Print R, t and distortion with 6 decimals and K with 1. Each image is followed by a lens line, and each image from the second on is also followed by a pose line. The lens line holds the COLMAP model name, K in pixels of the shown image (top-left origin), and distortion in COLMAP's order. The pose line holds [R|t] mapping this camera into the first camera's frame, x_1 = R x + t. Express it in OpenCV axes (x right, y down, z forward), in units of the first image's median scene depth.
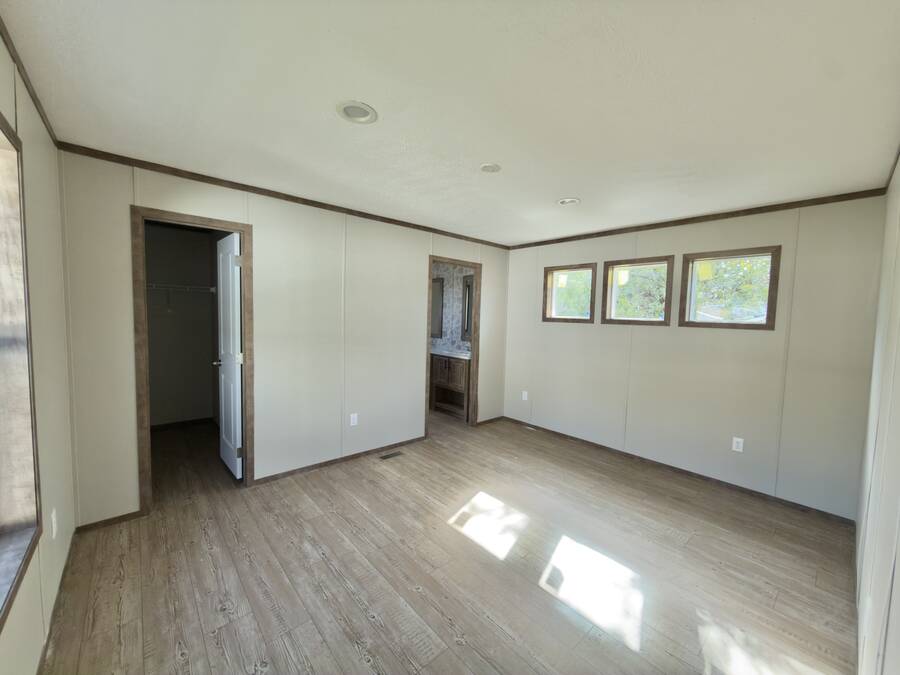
lens RADIAL K [[357.5, 0, 453.9], [0, 357.5, 338.3], [0, 0, 1]] dist [0.001588, 0.000219]
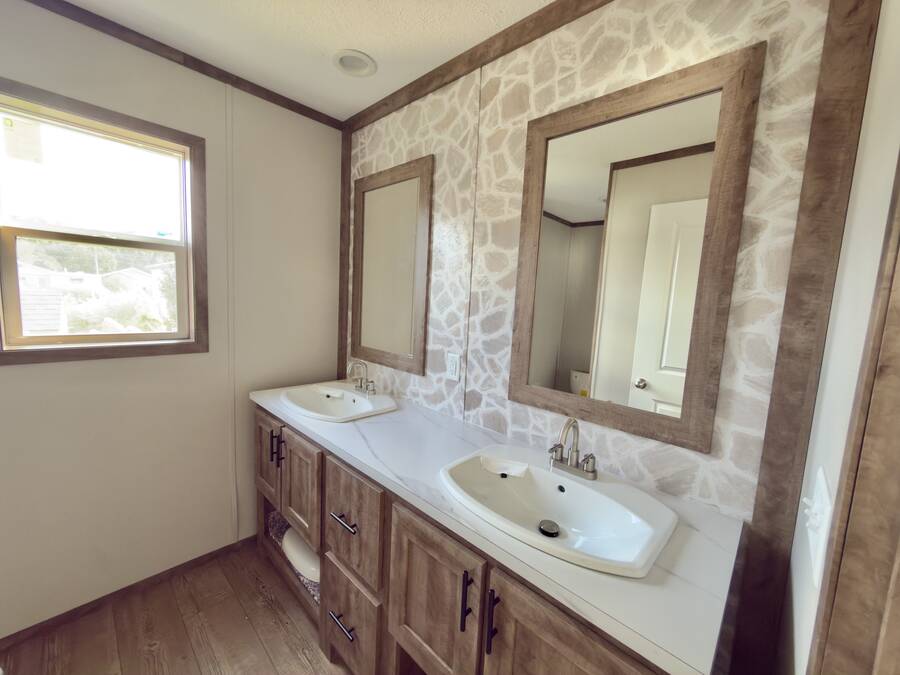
lens RADIAL K [[357.5, 0, 453.6], [0, 357.5, 339.7], [0, 0, 1]] dist [0.001588, 0.000219]
pose [[0.995720, 0.010892, 0.091772, -0.038693], [-0.015105, 0.998857, 0.045346, -0.043136], [-0.091173, -0.046538, 0.994747, 0.730343]]
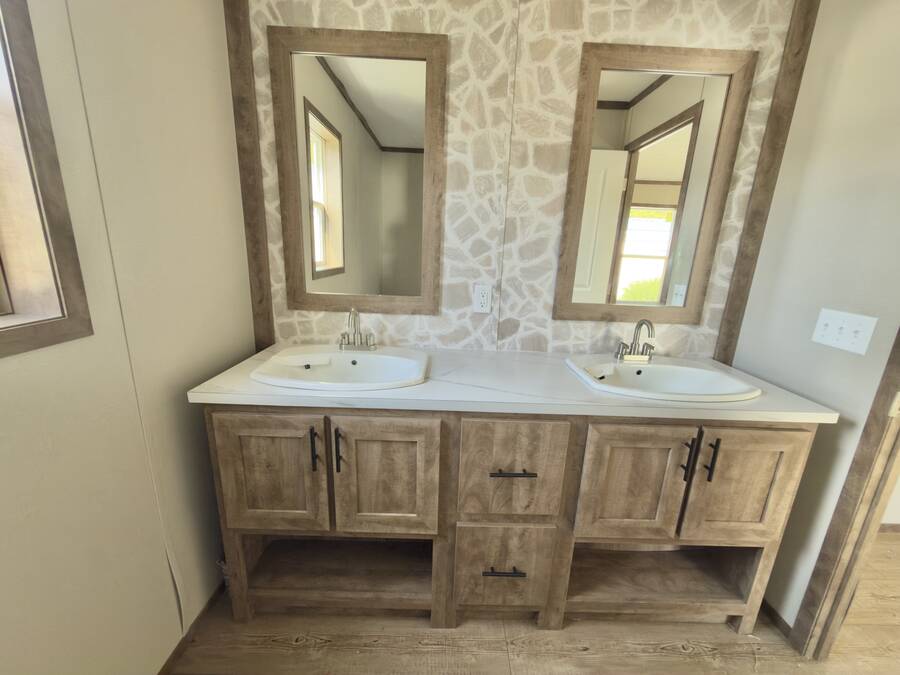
lens RADIAL K [[357.5, 0, 455.9], [0, 357.5, 337.2], [0, 0, 1]] dist [0.001588, 0.000219]
pose [[0.659589, -0.192851, 0.726465, -0.219471], [0.034492, 0.973271, 0.227053, -0.042782], [-0.750835, -0.124705, 0.648611, 0.841225]]
